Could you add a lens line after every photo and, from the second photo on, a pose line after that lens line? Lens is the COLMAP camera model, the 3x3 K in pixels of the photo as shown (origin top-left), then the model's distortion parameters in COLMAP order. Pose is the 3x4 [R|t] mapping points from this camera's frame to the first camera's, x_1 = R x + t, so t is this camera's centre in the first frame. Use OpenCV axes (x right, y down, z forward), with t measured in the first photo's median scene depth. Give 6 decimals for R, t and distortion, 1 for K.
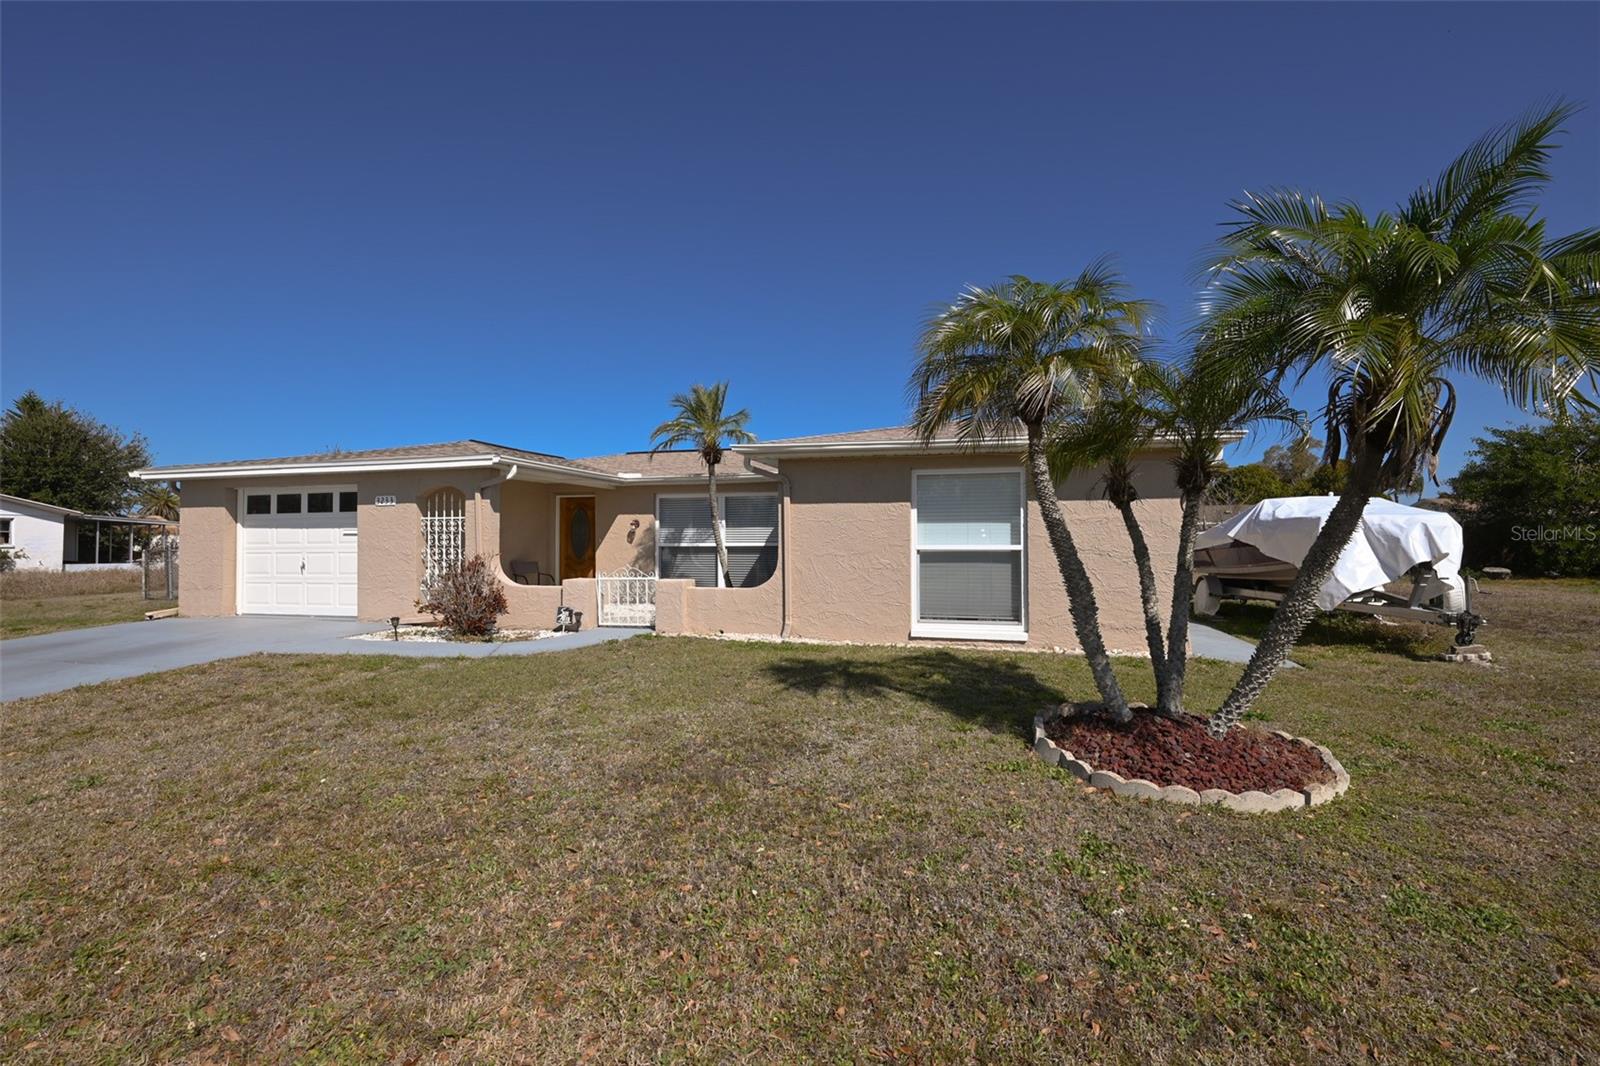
lens RADIAL K [[667.7, 0, 800.5], [0, 667.7, 531.5], [0, 0, 1]] dist [0.000772, -0.000187]
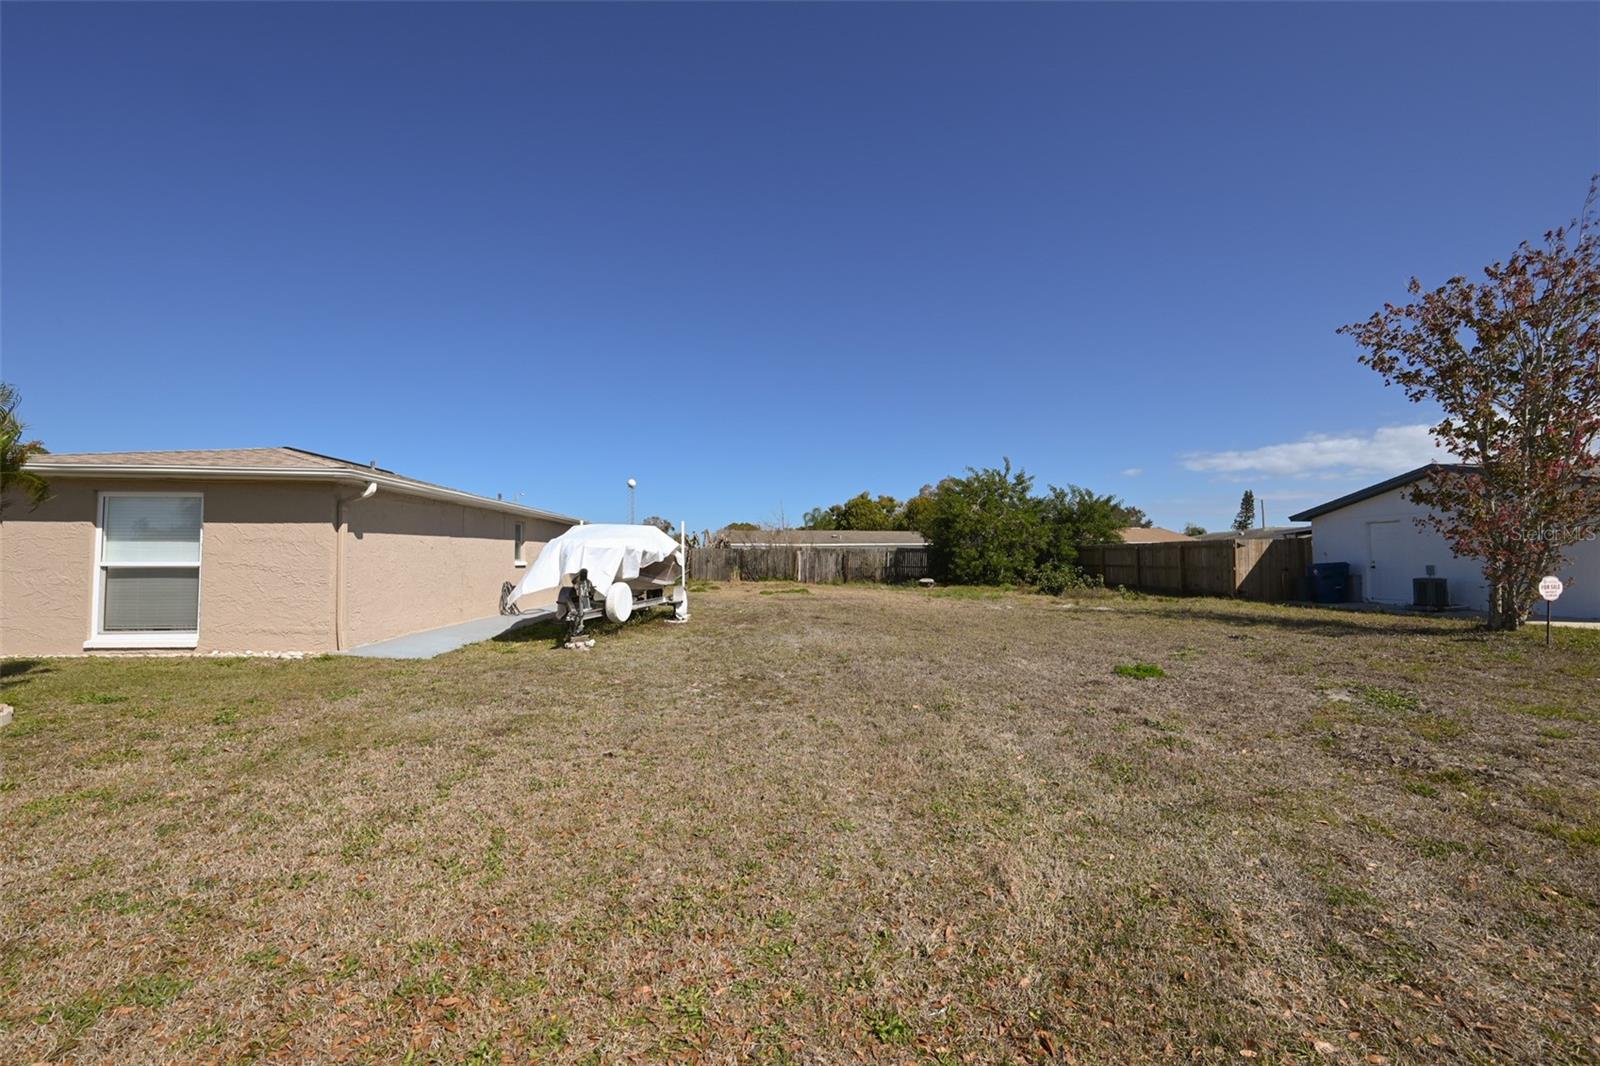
lens RADIAL K [[634.2, 0, 804.2], [0, 634.2, 535.3], [0, 0, 1]] dist [0.005826, -0.001154]
pose [[0.947153, 0.014123, 0.320471, 0.853469], [-0.005905, 0.999629, -0.026600, -0.001185], [-0.320727, 0.023302, 0.946885, -0.307177]]
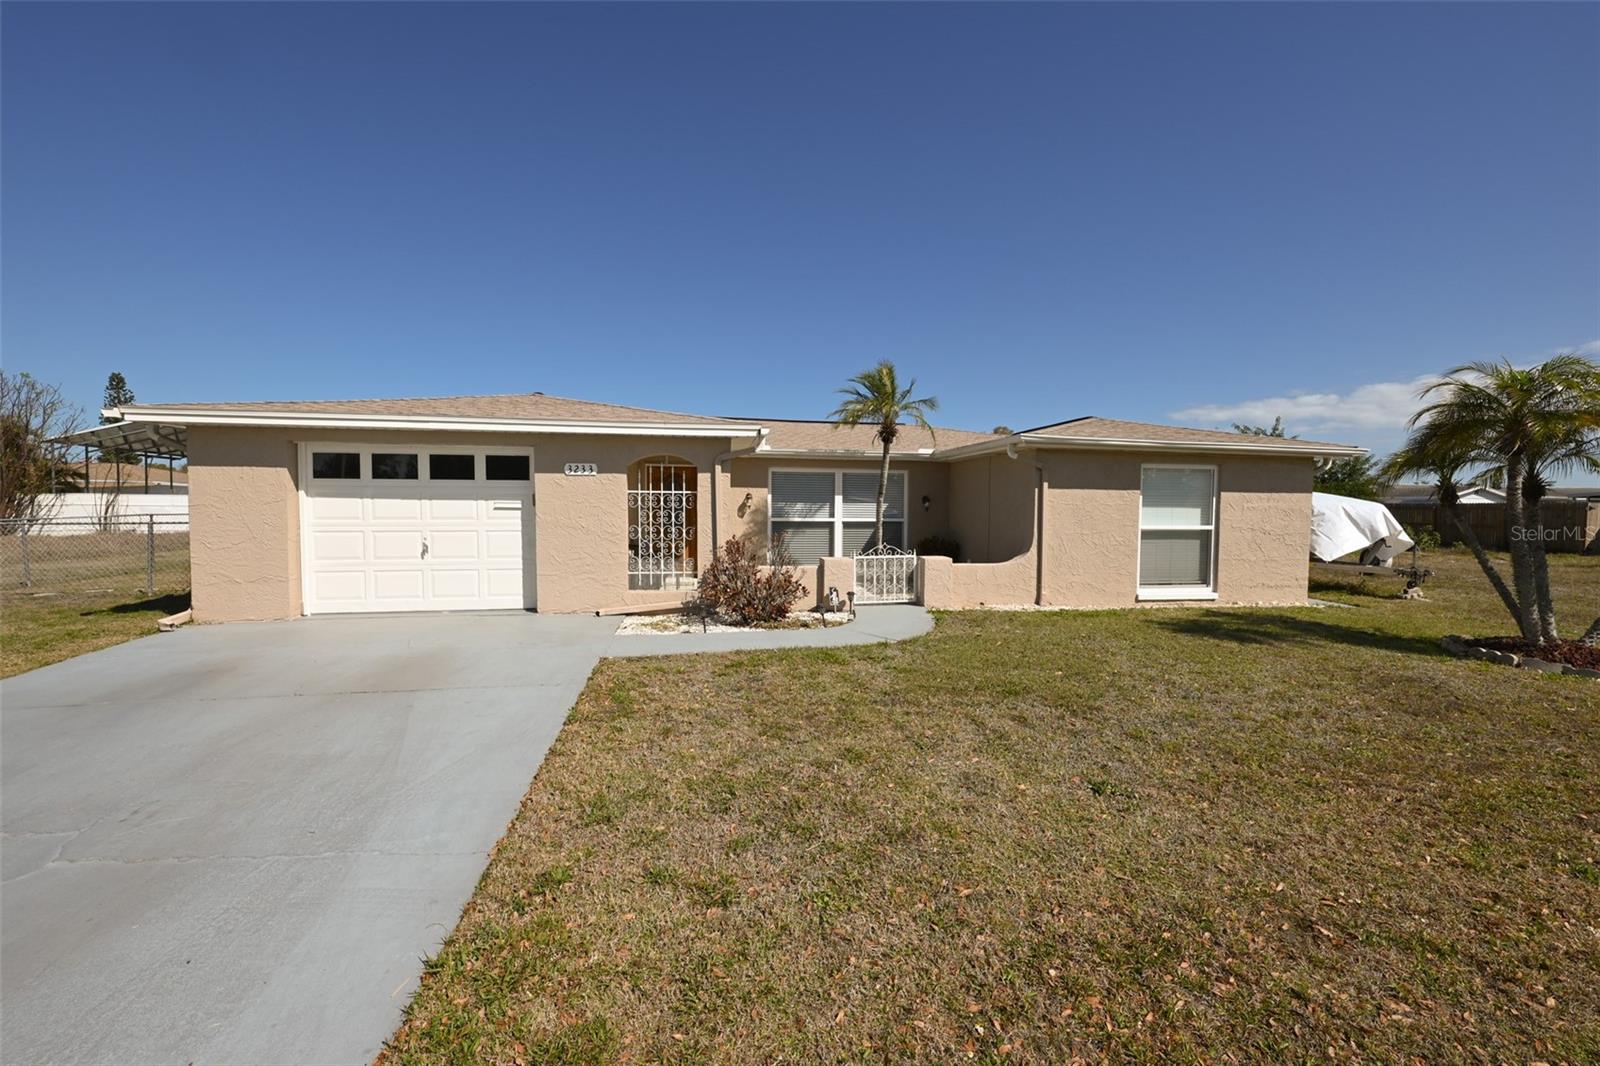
lens RADIAL K [[634.2, 0, 821.1], [0, 634.2, 529.6], [0, 0, 1]] dist [0.005826, -0.001154]
pose [[0.908519, -0.004289, 0.417822, -0.791119], [-0.017220, 0.998714, 0.047694, -0.016149], [-0.417489, -0.050526, 0.907276, 0.174927]]
